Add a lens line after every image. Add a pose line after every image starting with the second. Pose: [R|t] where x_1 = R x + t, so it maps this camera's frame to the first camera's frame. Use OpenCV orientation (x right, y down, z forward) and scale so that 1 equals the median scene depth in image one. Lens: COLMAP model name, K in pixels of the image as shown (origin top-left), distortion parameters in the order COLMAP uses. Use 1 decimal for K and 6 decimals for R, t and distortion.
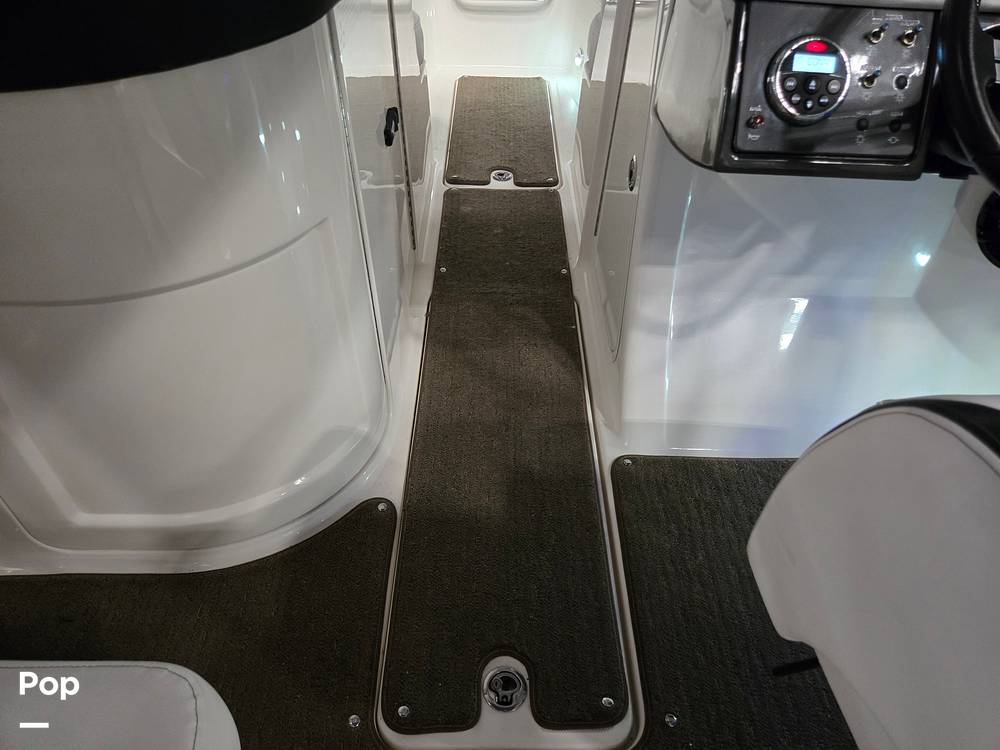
lens RADIAL K [[665.6, 0, 505.1], [0, 665.6, 379.0], [0, 0, 1]] dist [0.073400, -0.006002]
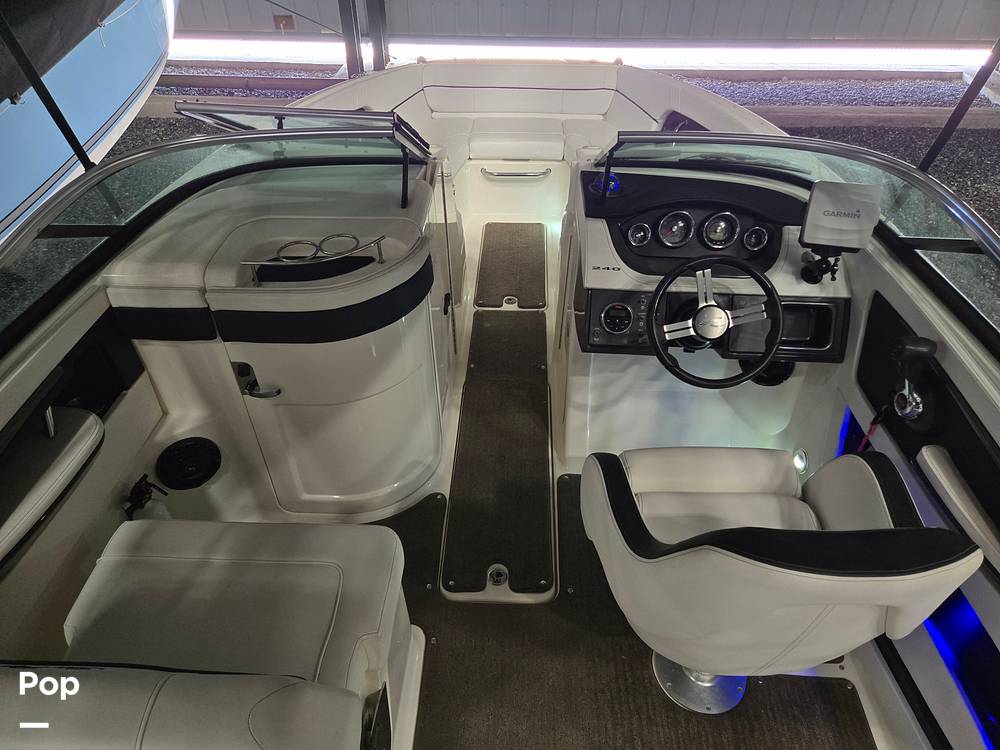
lens RADIAL K [[681.3, 0, 488.8], [0, 681.3, 371.7], [0, 0, 1]] dist [0.070356, -0.057047]
pose [[0.997056, 0.000094, -0.076675, 0.085124], [-0.004892, 0.998040, -0.062391, -0.041721], [0.076519, 0.062582, 0.995102, -0.751331]]
